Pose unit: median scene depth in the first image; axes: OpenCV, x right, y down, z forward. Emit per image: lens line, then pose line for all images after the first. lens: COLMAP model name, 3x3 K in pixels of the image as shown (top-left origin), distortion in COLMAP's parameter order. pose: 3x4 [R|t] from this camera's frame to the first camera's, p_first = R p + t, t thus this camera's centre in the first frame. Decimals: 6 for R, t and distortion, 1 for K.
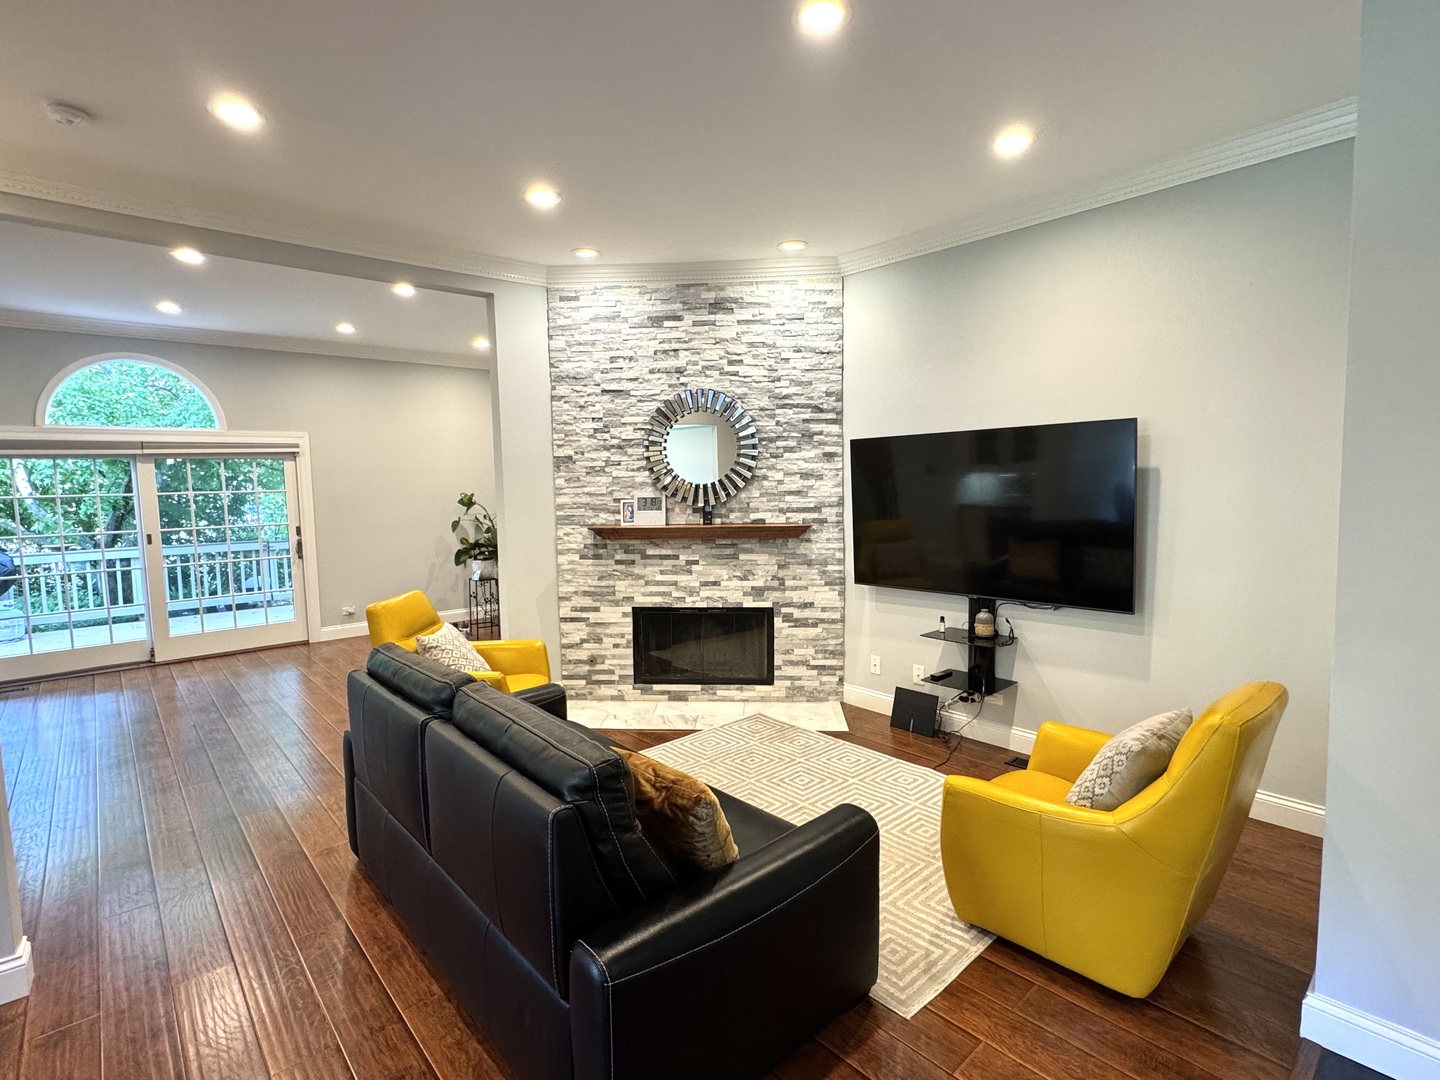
lens RADIAL K [[702.3, 0, 714.6], [0, 702.3, 535.6], [0, 0, 1]] dist [-0.001308, -0.000602]
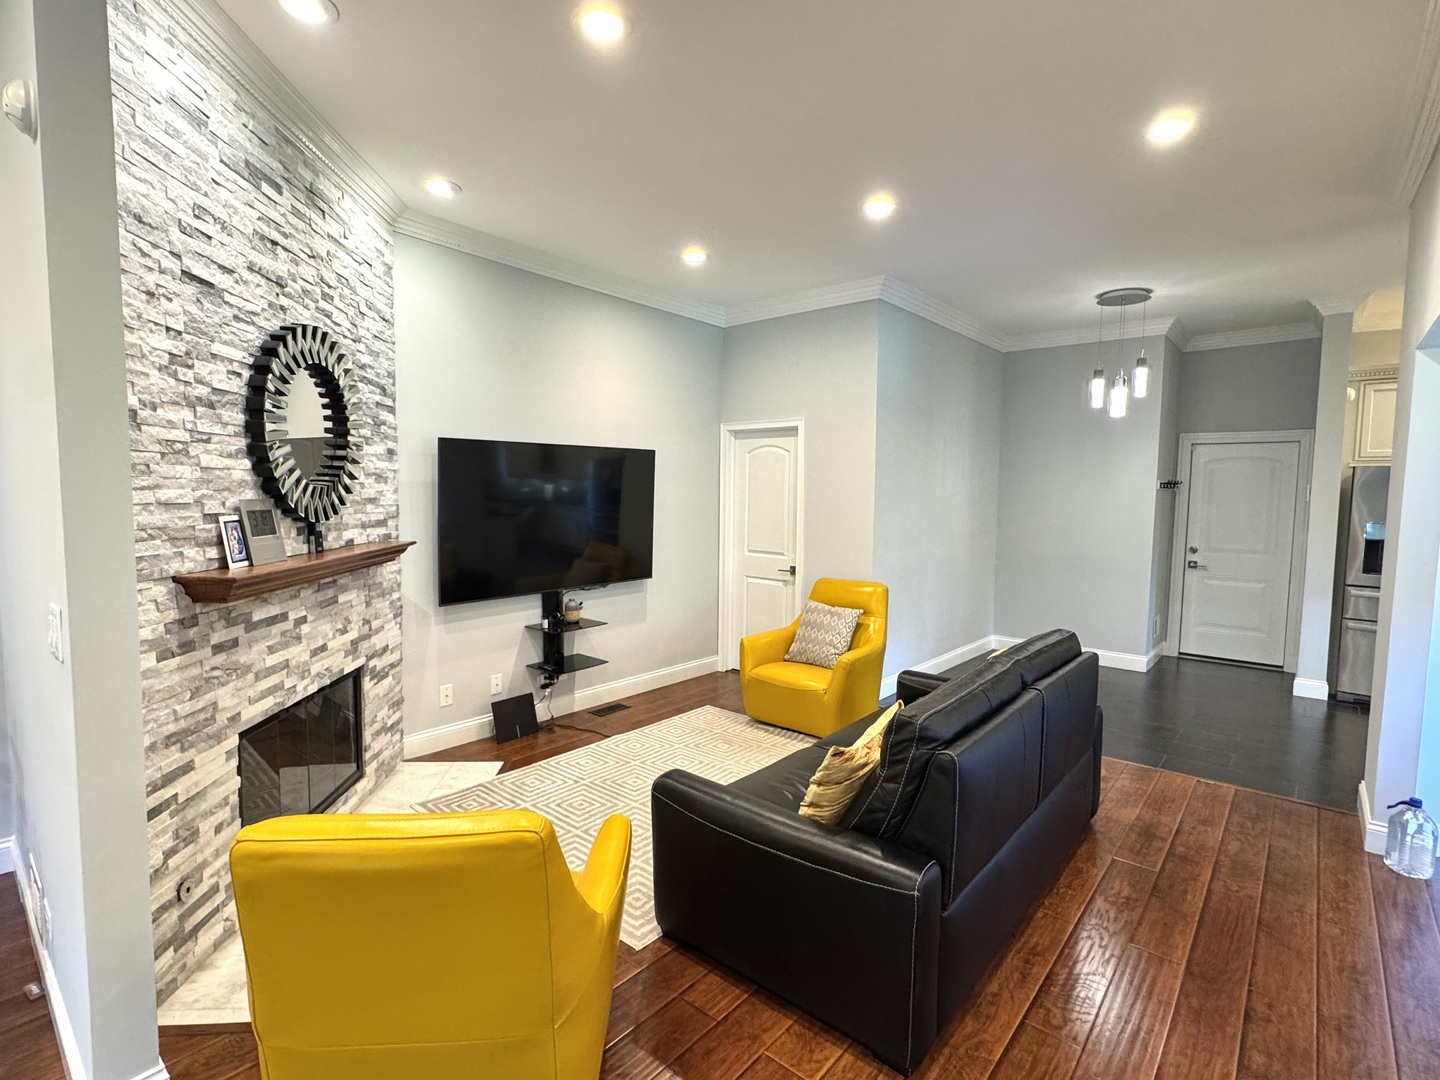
lens RADIAL K [[702.3, 0, 718.7], [0, 702.3, 539.3], [0, 0, 1]] dist [-0.001308, -0.000602]
pose [[-0.136692, -0.055824, 0.989039, -0.652618], [0.071182, 0.995276, 0.066014, -0.042836], [-0.988053, 0.079426, -0.132073, 0.735261]]
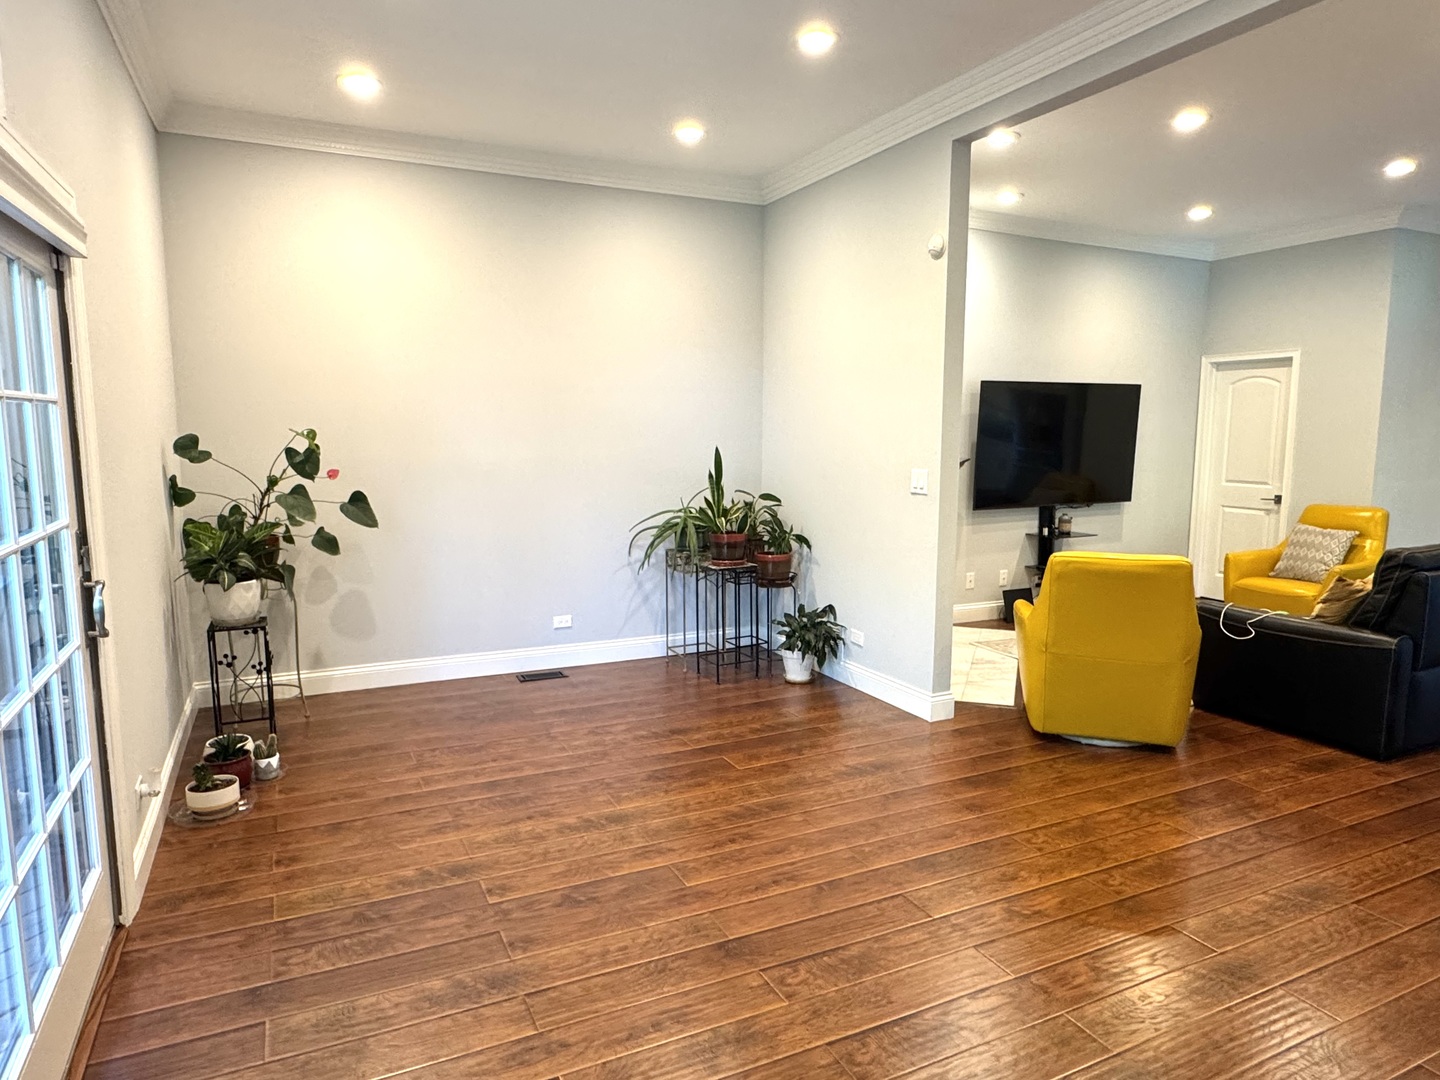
lens RADIAL K [[874.1, 0, 721.0], [0, 874.1, 544.7], [0, 0, 1]] dist [-0.023528, 0.008531]
pose [[0.287579, -0.109180, 0.951514, -1.183670], [0.071455, 0.993158, 0.092363, -0.032525], [-0.955088, 0.041429, 0.293413, 0.932419]]
